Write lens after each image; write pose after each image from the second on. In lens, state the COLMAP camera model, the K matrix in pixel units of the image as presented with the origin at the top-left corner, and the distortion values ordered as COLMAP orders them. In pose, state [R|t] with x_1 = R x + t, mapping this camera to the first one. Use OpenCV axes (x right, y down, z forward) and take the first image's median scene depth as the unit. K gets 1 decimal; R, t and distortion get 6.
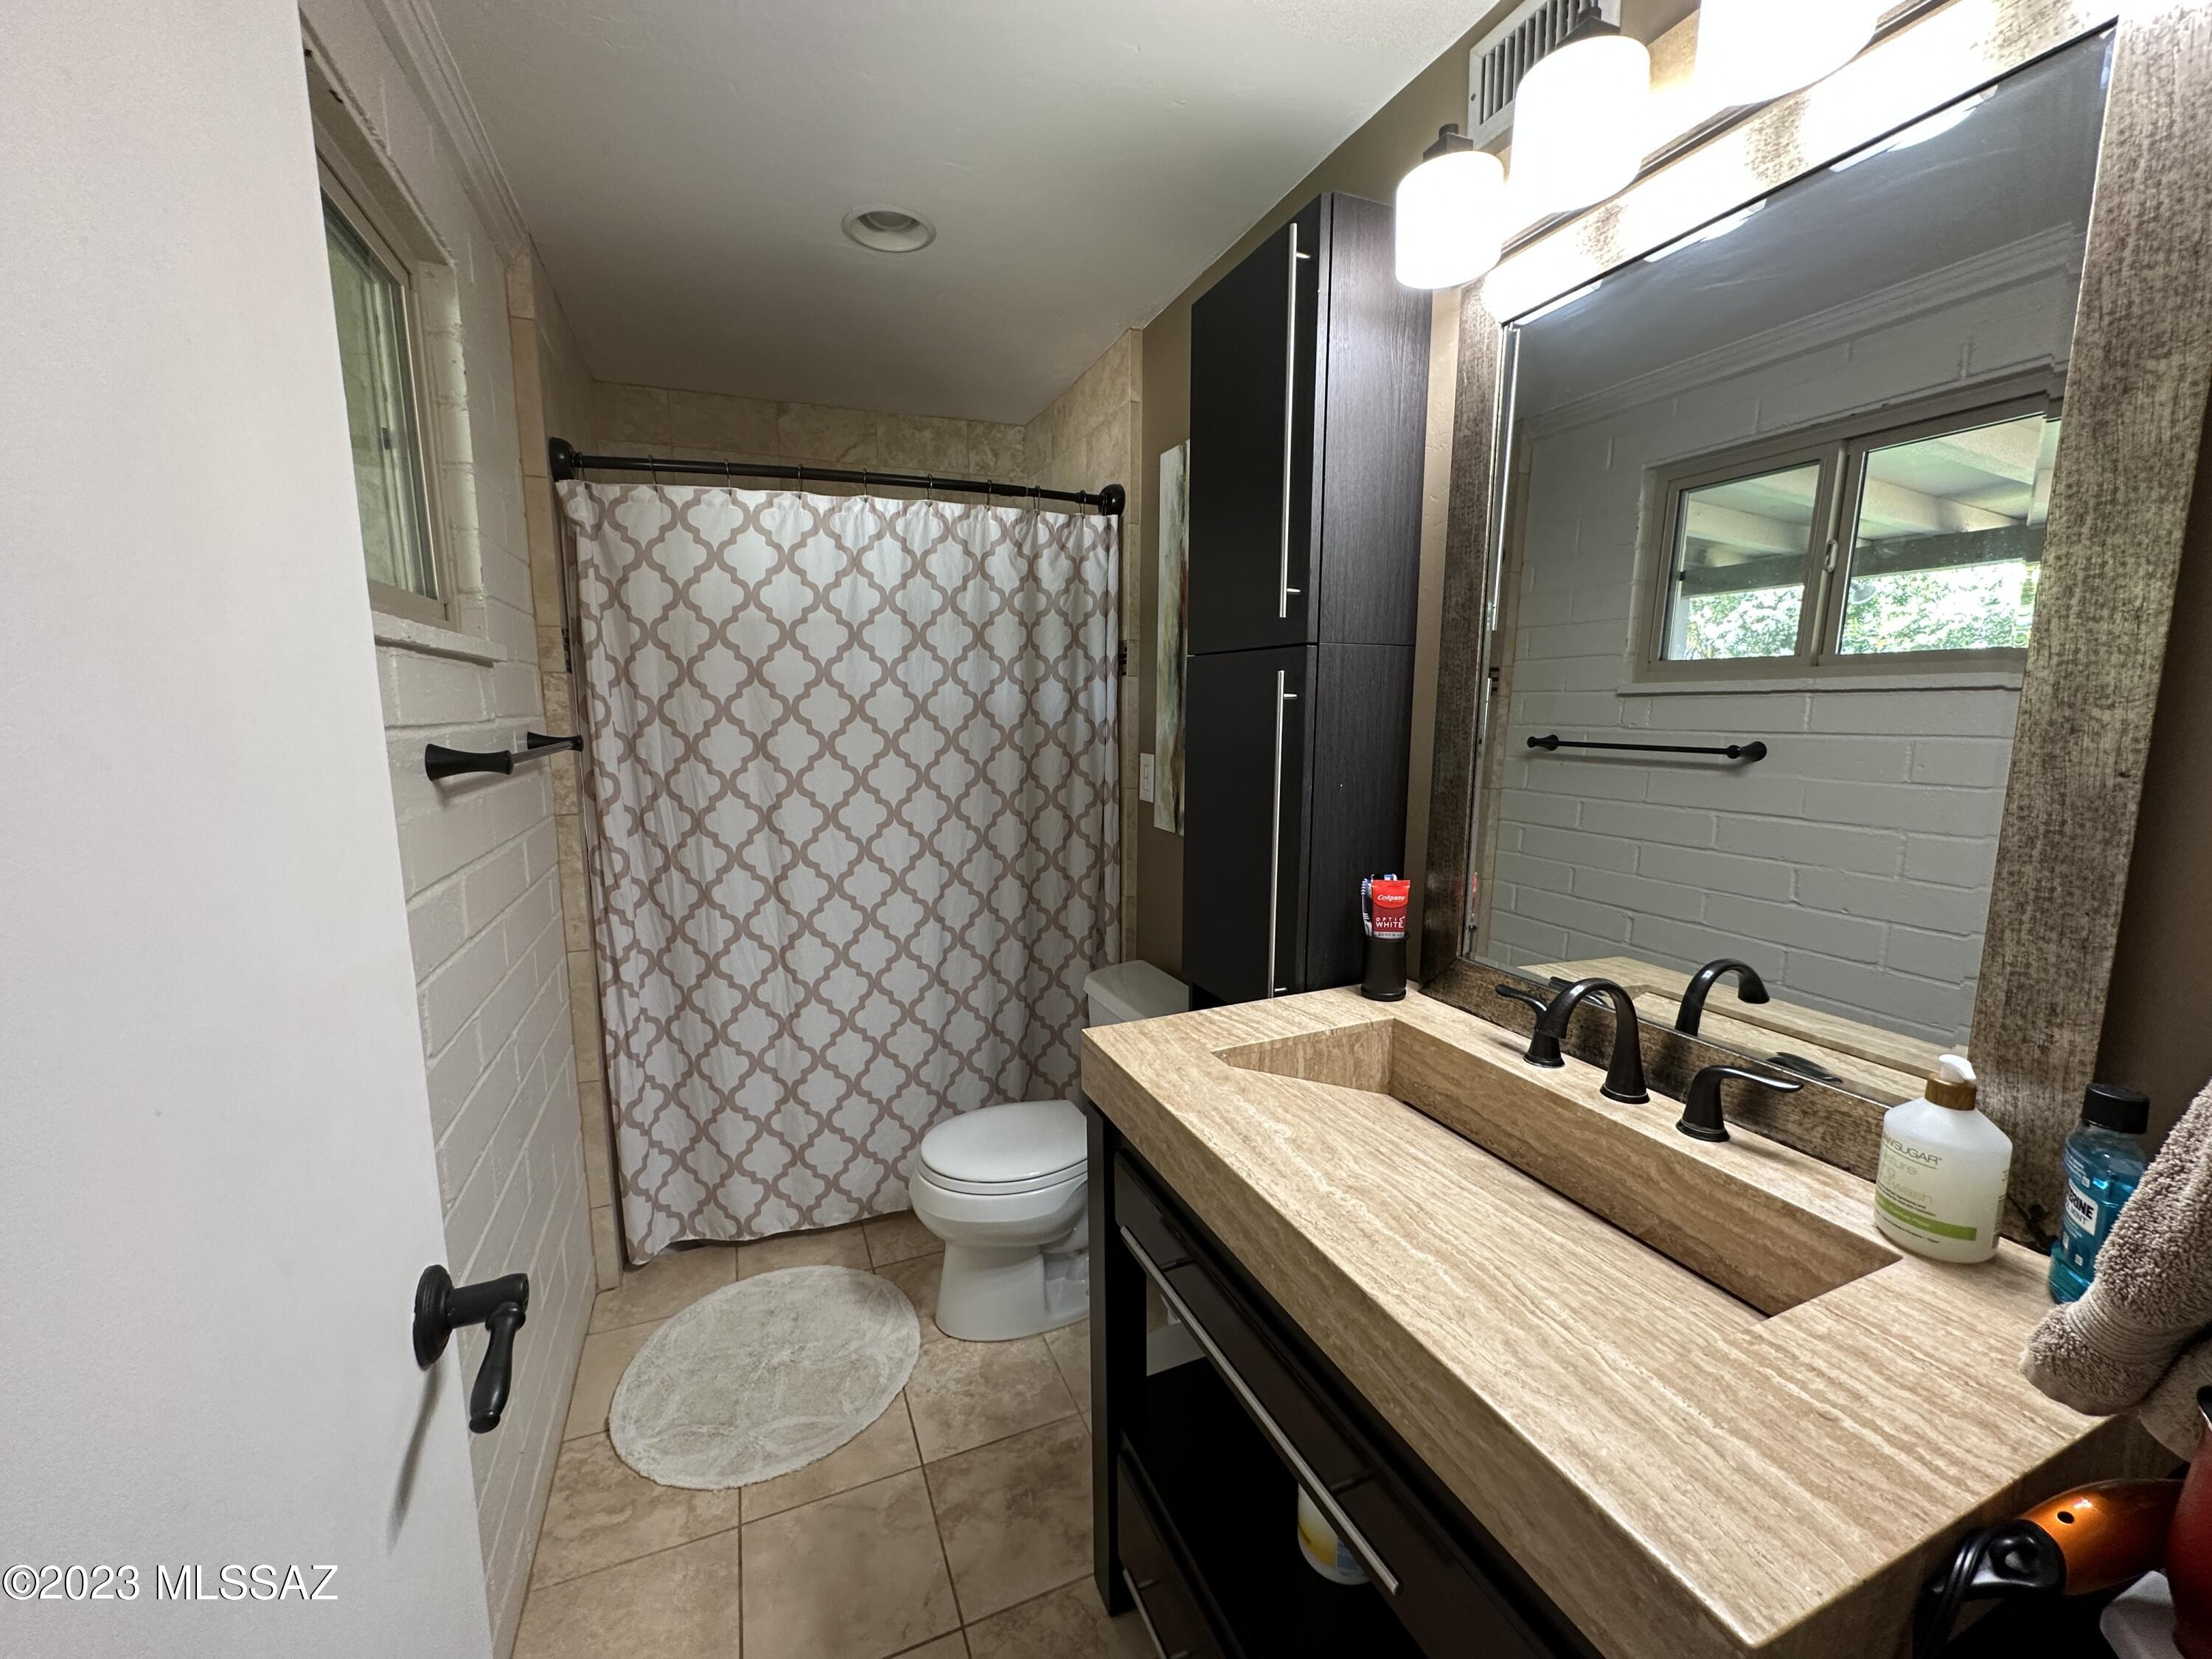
lens RADIAL K [[884.3, 0, 1104.5], [0, 884.3, 827.5], [0, 0, 1]] dist [0.000860, 0.000040]
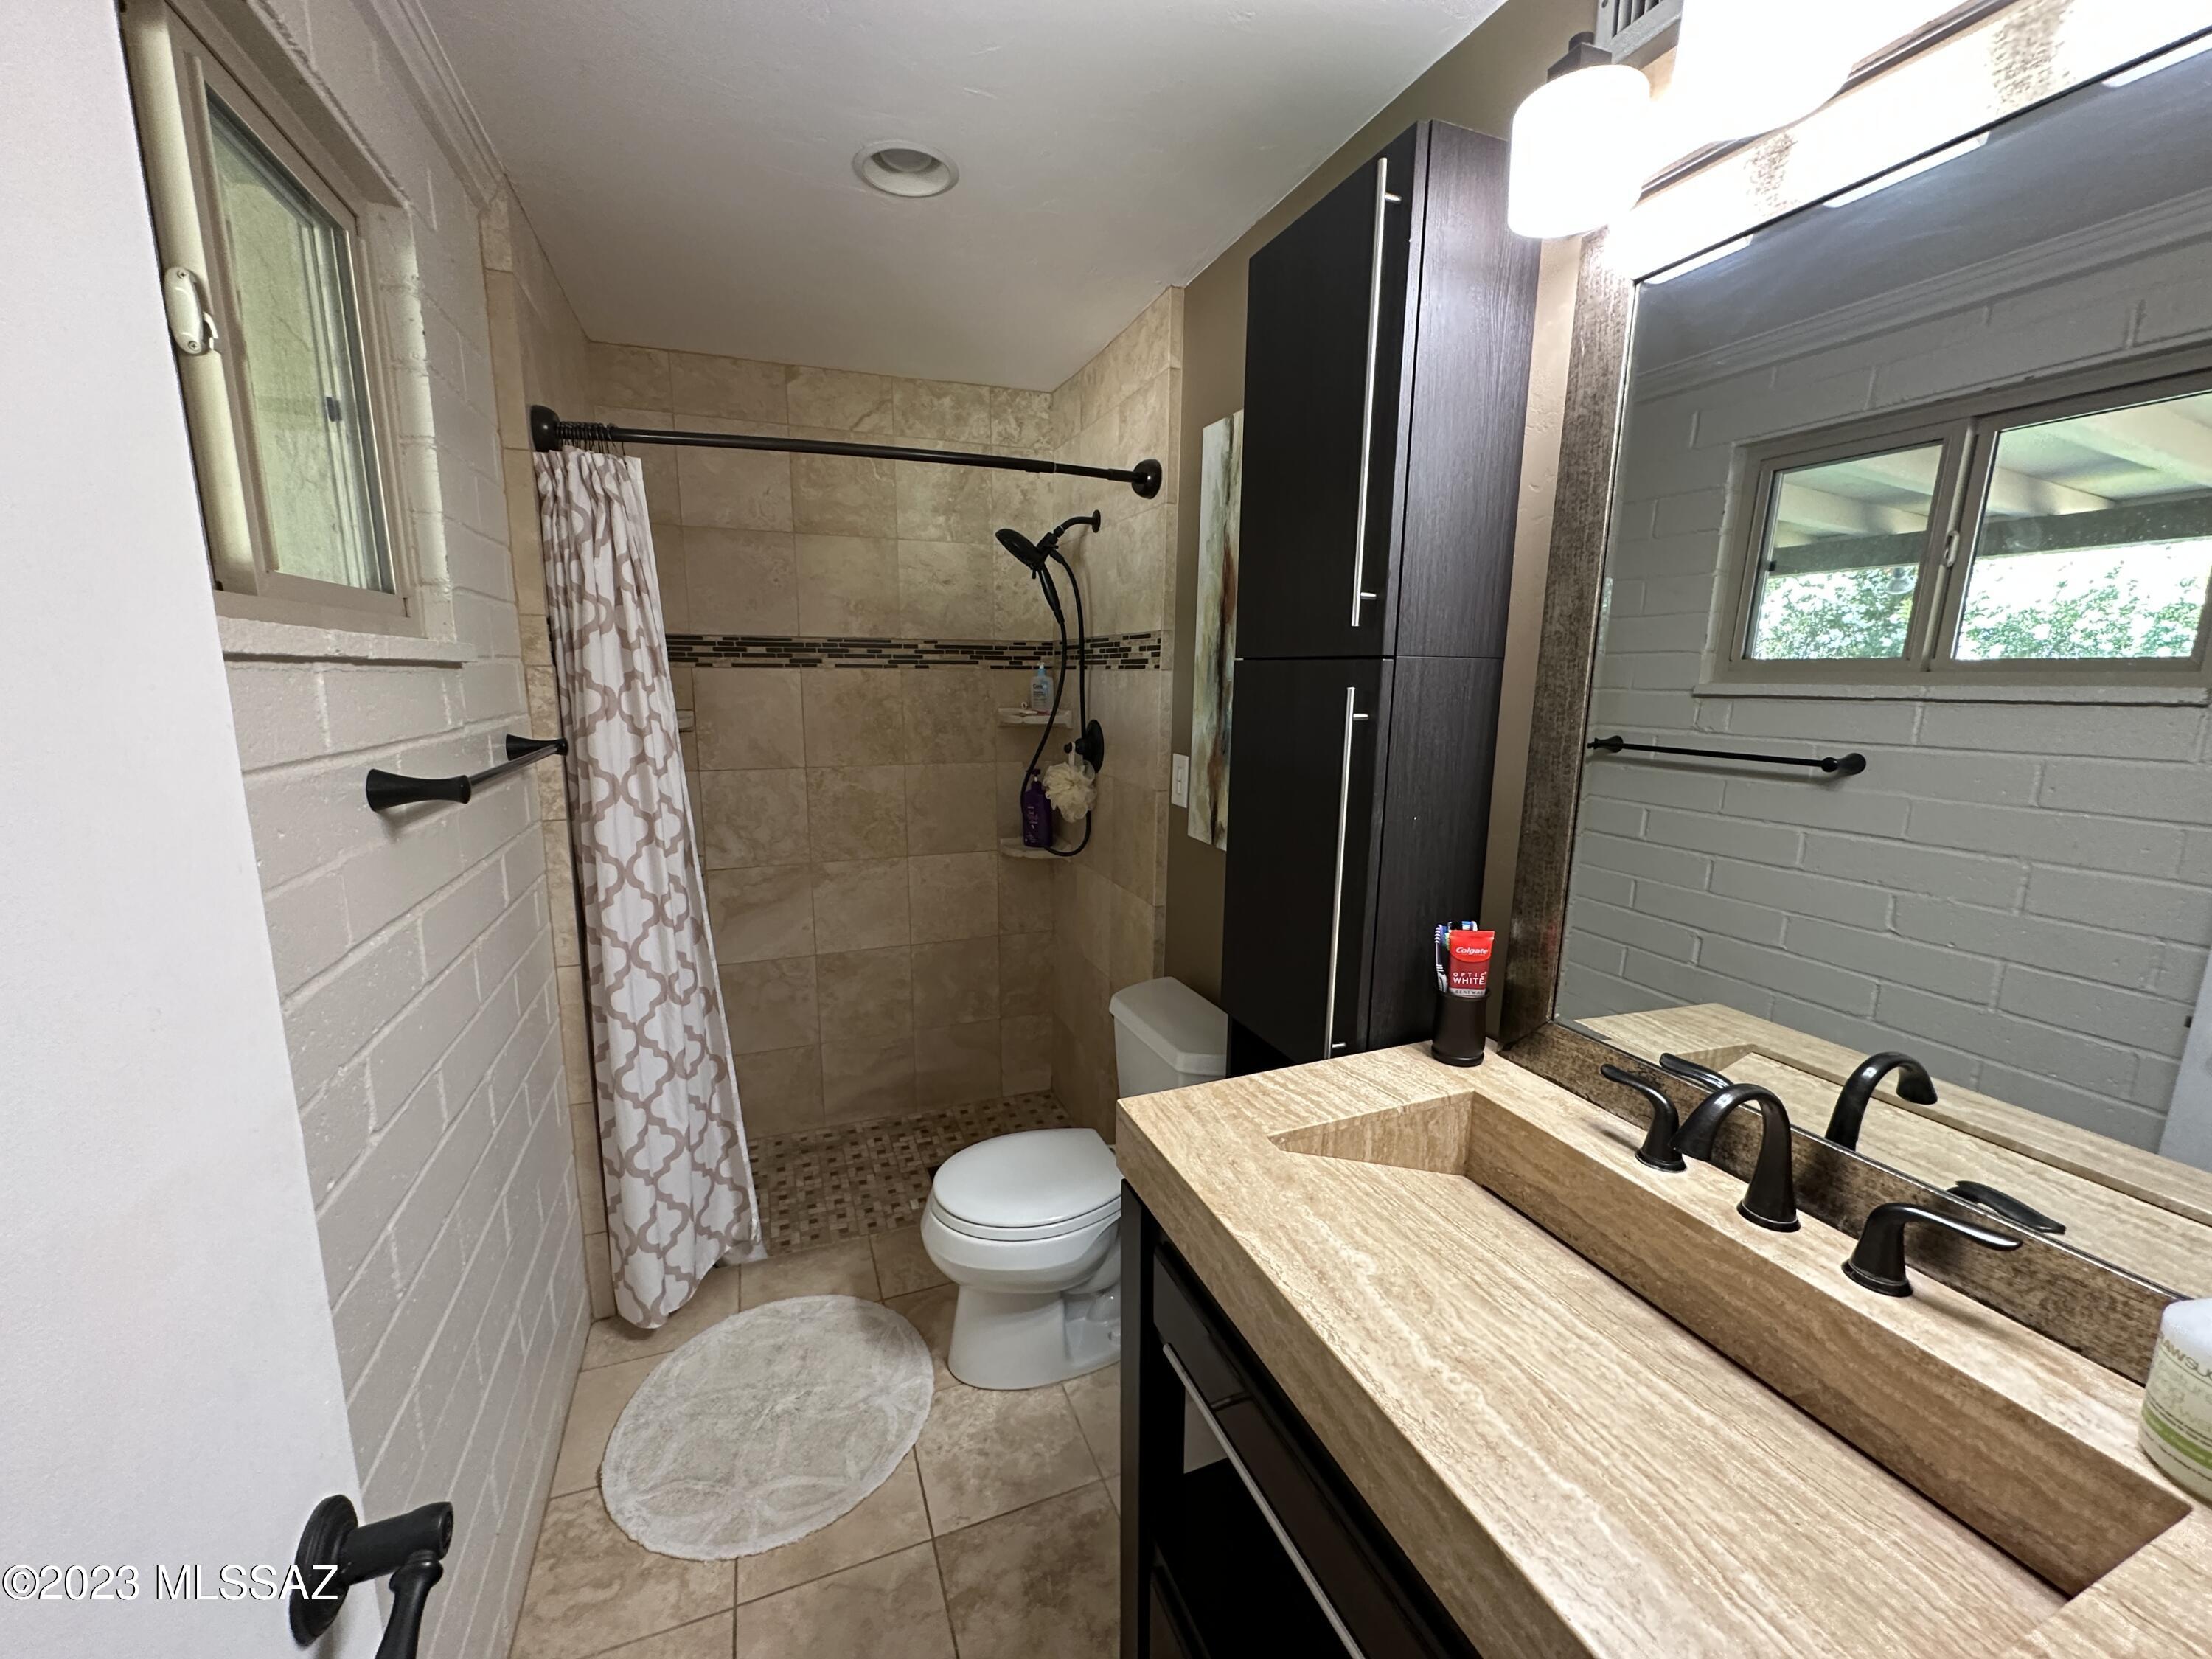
lens RADIAL K [[884.3, 0, 1104.5], [0, 884.3, 827.5], [0, 0, 1]] dist [0.000860, 0.000040]
pose [[0.999745, 0.014945, -0.016934, -0.025774], [-0.014354, 0.999302, 0.034484, -0.066474], [0.017437, -0.034232, 0.999262, 0.122805]]
